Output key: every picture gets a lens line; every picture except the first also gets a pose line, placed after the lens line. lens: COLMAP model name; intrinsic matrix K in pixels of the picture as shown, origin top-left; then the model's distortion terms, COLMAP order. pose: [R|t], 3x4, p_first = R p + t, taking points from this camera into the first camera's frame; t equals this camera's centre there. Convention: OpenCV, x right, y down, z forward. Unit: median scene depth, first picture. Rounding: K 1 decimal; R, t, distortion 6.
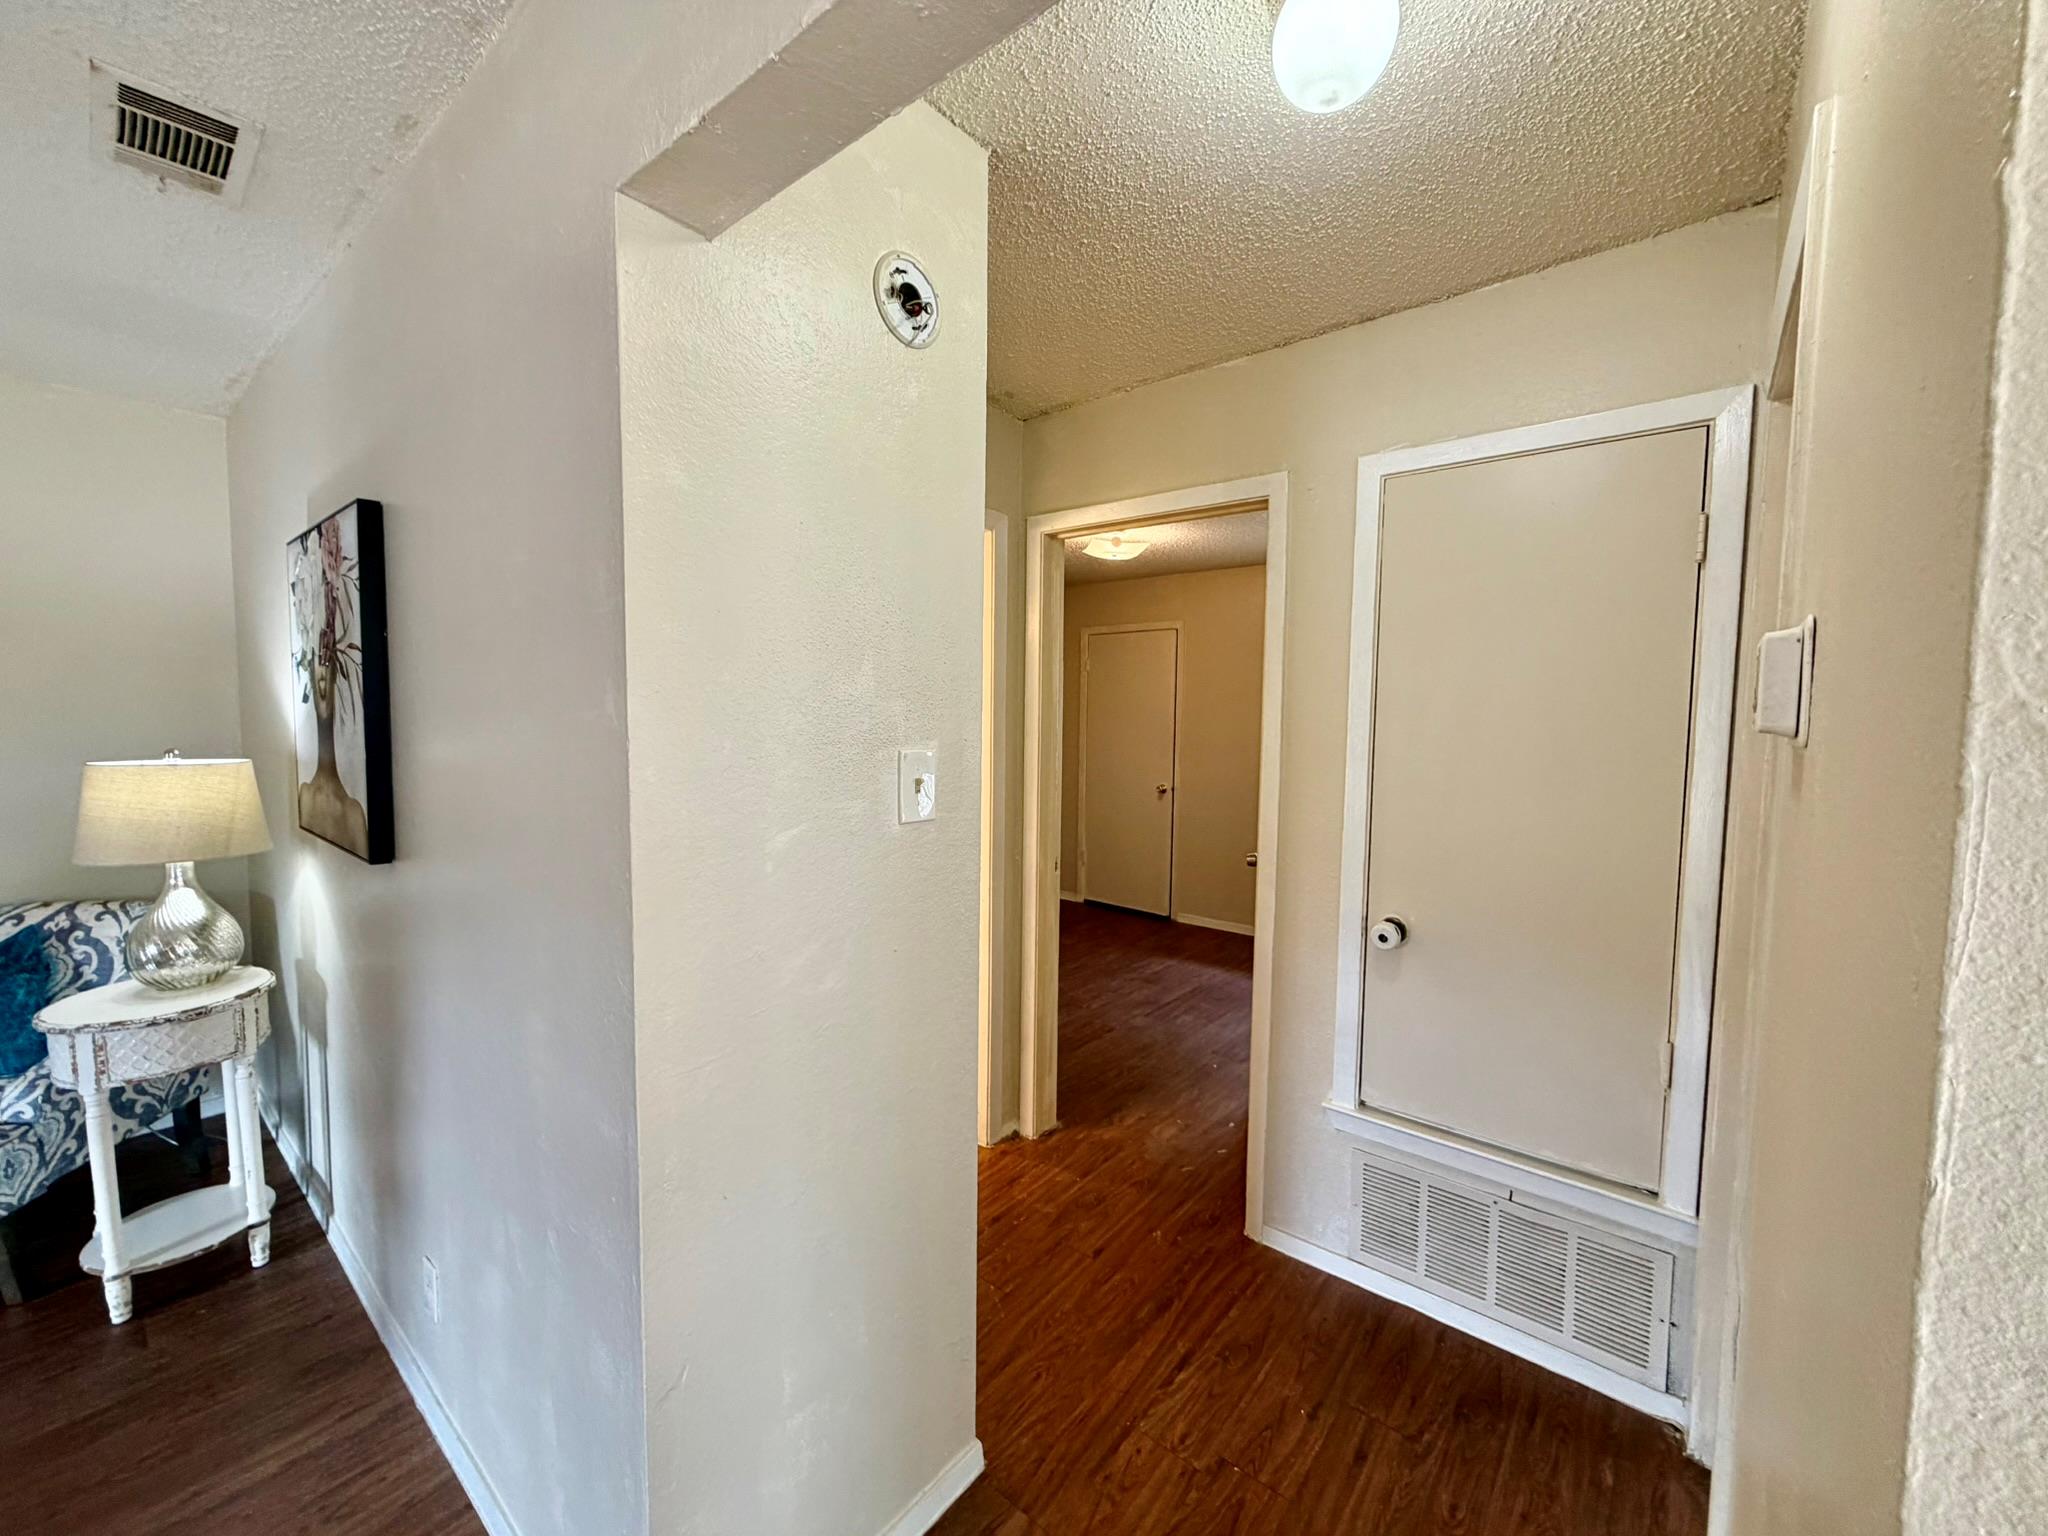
lens RADIAL K [[813.8, 0, 1018.5], [0, 813.8, 765.9], [0, 0, 1]] dist [-0.000200, 0.000202]
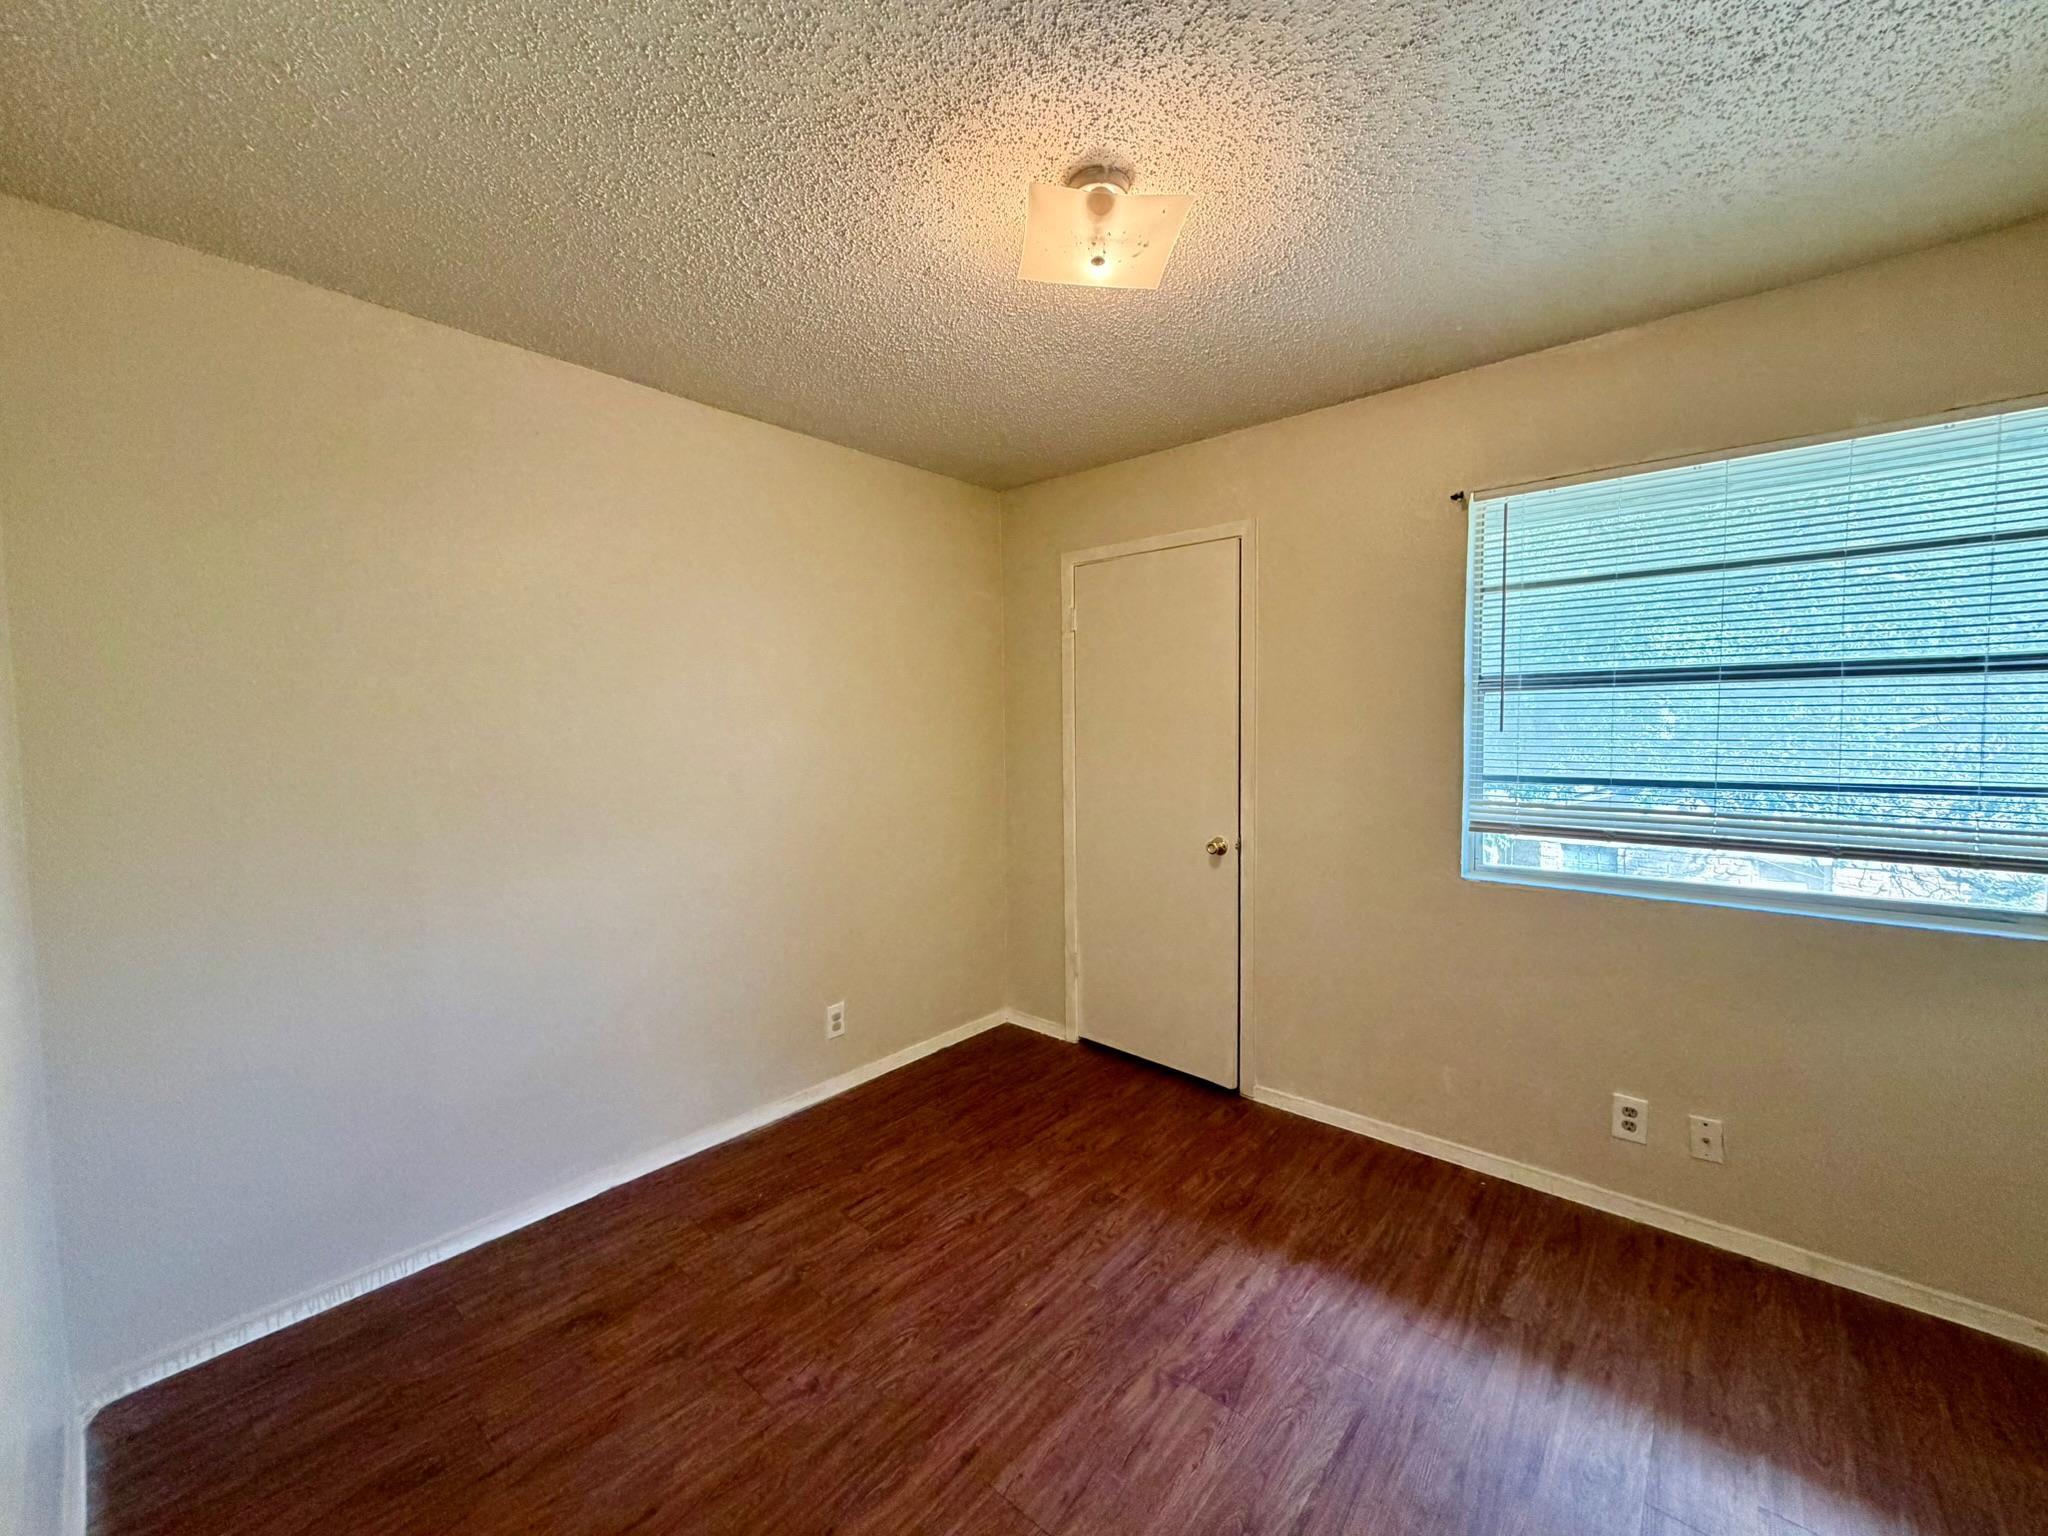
lens RADIAL K [[813.8, 0, 1018.5], [0, 813.8, 765.9], [0, 0, 1]] dist [-0.000200, 0.000202]
pose [[0.999435, -0.020632, -0.026551, 0.075910], [0.020195, 0.999658, -0.016634, -0.020468], [0.026885, 0.016089, 0.999509, 0.566686]]
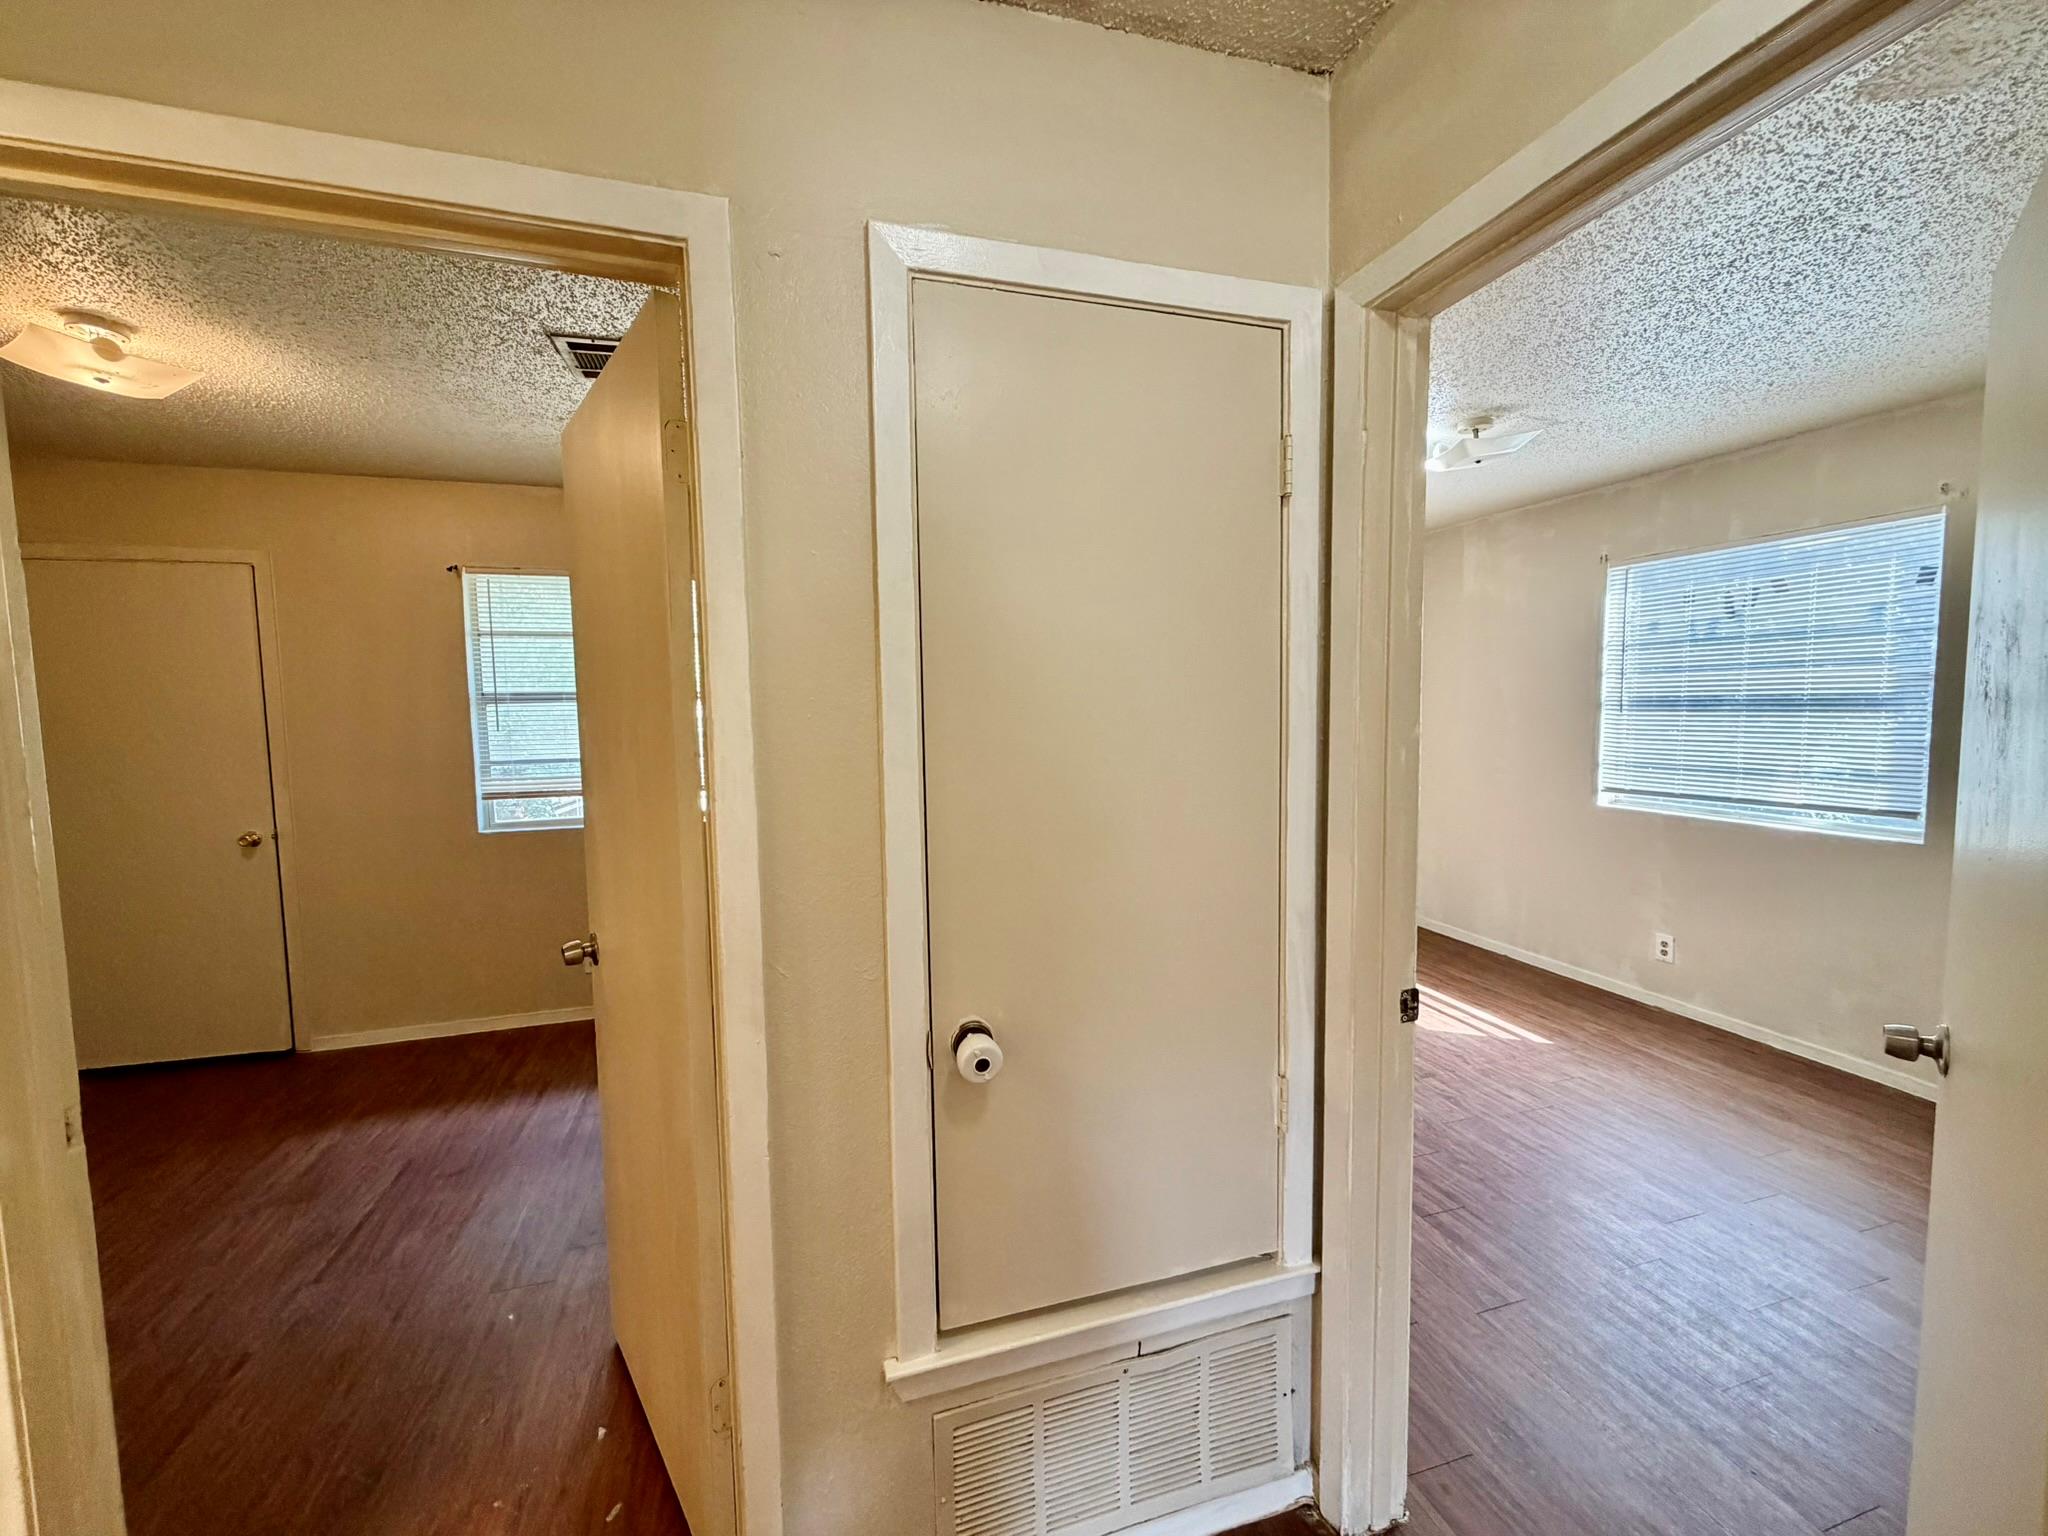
lens RADIAL K [[813.8, 0, 1018.5], [0, 813.8, 765.9], [0, 0, 1]] dist [-0.000200, 0.000202]
pose [[0.545161, -0.084558, 0.834056, -0.006151], [0.076095, 0.995784, 0.051217, -0.014131], [-0.834871, 0.035546, 0.549297, 0.264075]]
